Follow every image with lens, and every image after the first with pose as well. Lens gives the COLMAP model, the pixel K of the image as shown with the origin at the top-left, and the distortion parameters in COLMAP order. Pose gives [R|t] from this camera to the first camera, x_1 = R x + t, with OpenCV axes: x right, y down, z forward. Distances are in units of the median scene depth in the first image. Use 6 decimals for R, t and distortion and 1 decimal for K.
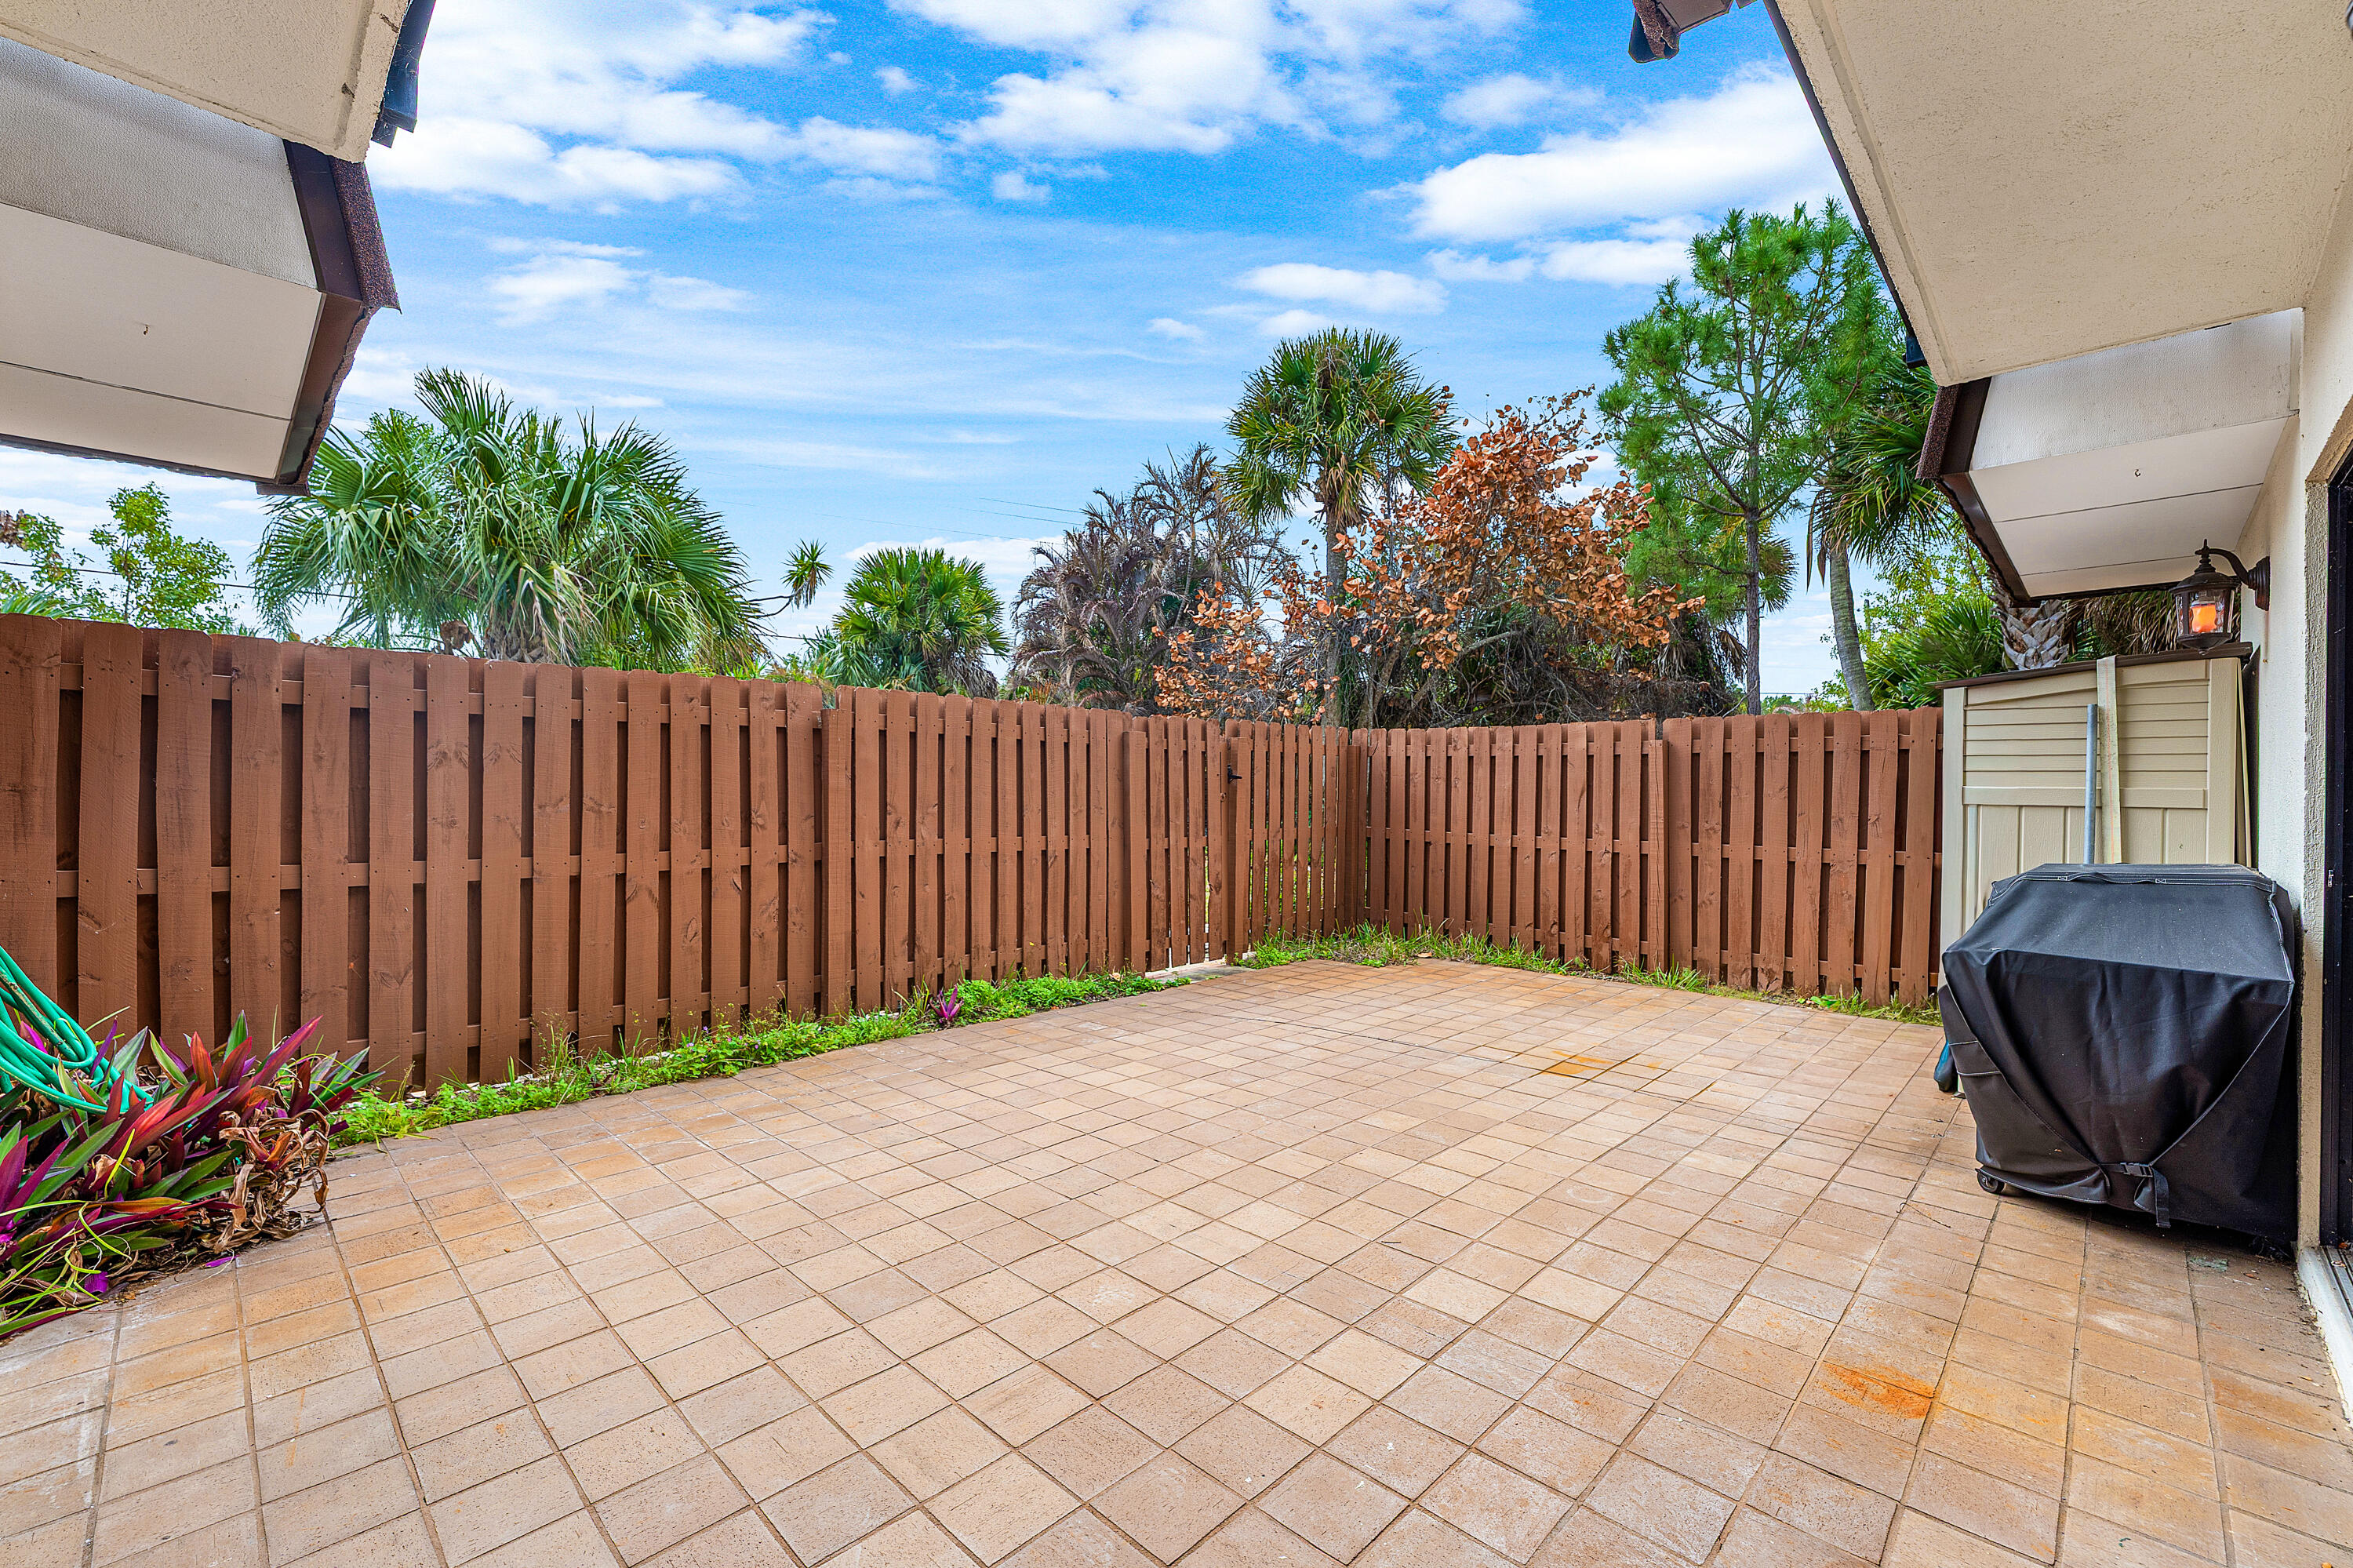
lens RADIAL K [[992.9, 0, 1176.5], [0, 992.9, 784.0], [0, 0, 1]] dist [-0.006121, 0.000110]
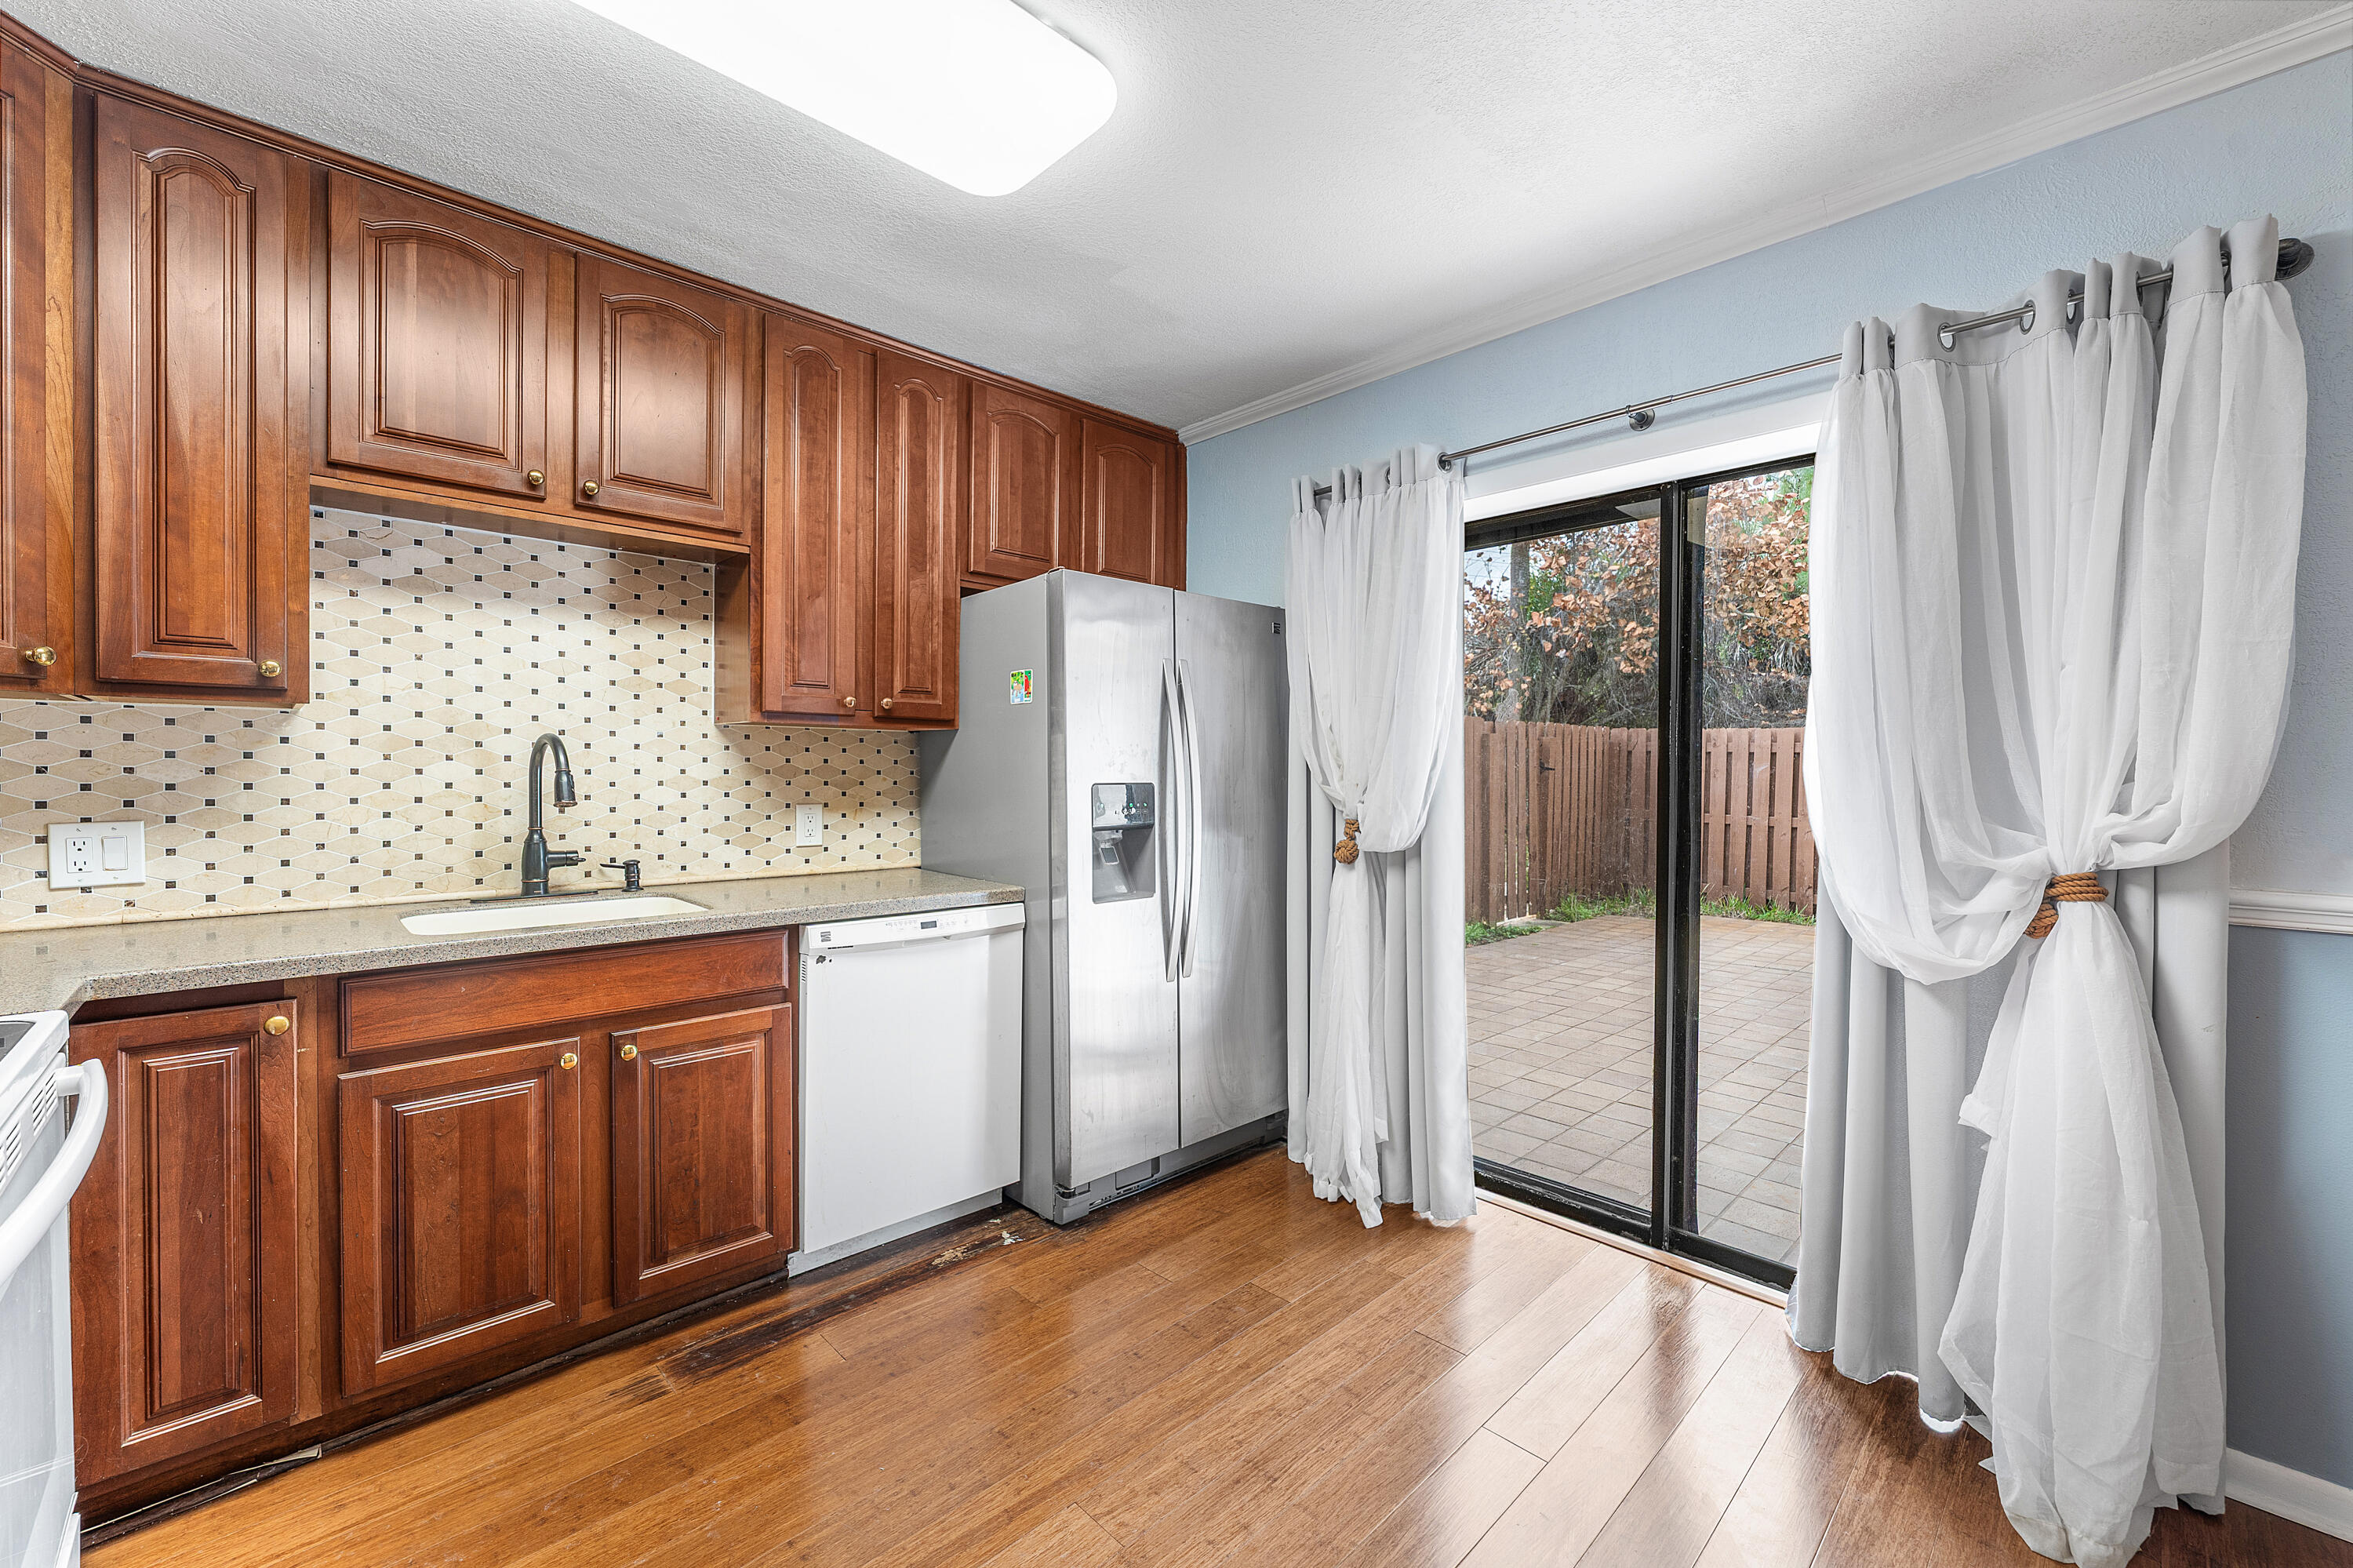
lens RADIAL K [[951.6, 0, 1171.7], [0, 951.6, 783.3], [0, 0, 1]] dist [-0.003018, -0.000642]
pose [[0.999241, 0.005457, -0.038571, -0.422010], [-0.004541, 0.999707, 0.023794, -0.016950], [0.038690, -0.023601, 0.998973, -0.256803]]
